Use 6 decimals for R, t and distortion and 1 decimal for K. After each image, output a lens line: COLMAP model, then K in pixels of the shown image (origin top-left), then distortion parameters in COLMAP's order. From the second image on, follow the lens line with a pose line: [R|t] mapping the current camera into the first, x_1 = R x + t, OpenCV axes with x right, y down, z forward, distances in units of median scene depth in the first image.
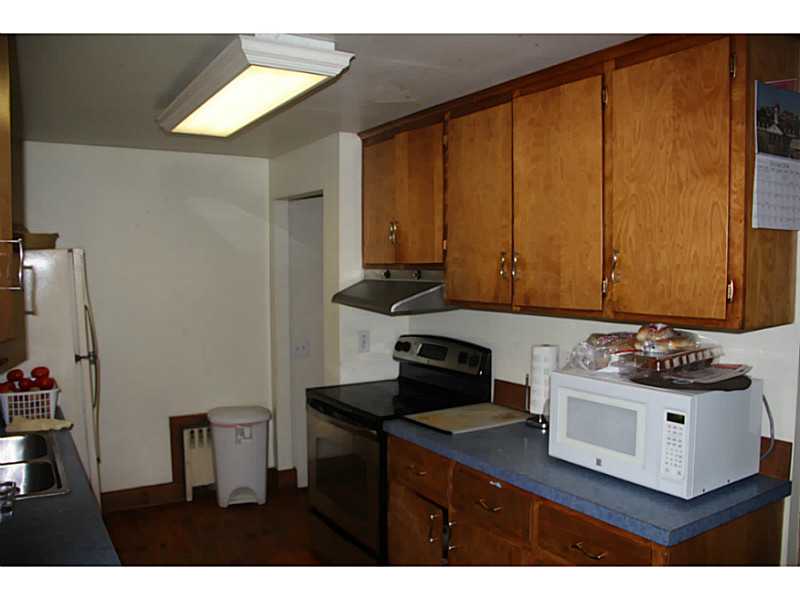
lens RADIAL K [[649.2, 0, 401.2], [0, 649.2, 320.3], [0, 0, 1]] dist [-0.123537, 0.094328]
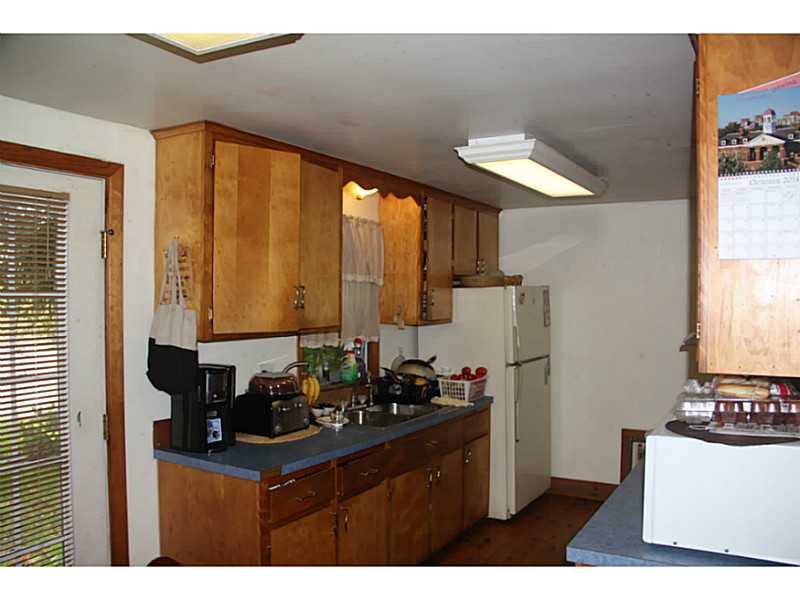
lens RADIAL K [[649.2, 0, 401.2], [0, 649.2, 320.3], [0, 0, 1]] dist [-0.123537, 0.094328]
pose [[0.471467, 0.030057, -0.881371, 0.685964], [-0.072558, 0.997353, -0.004801, -0.015291], [0.878894, 0.066214, 0.472400, 0.116321]]
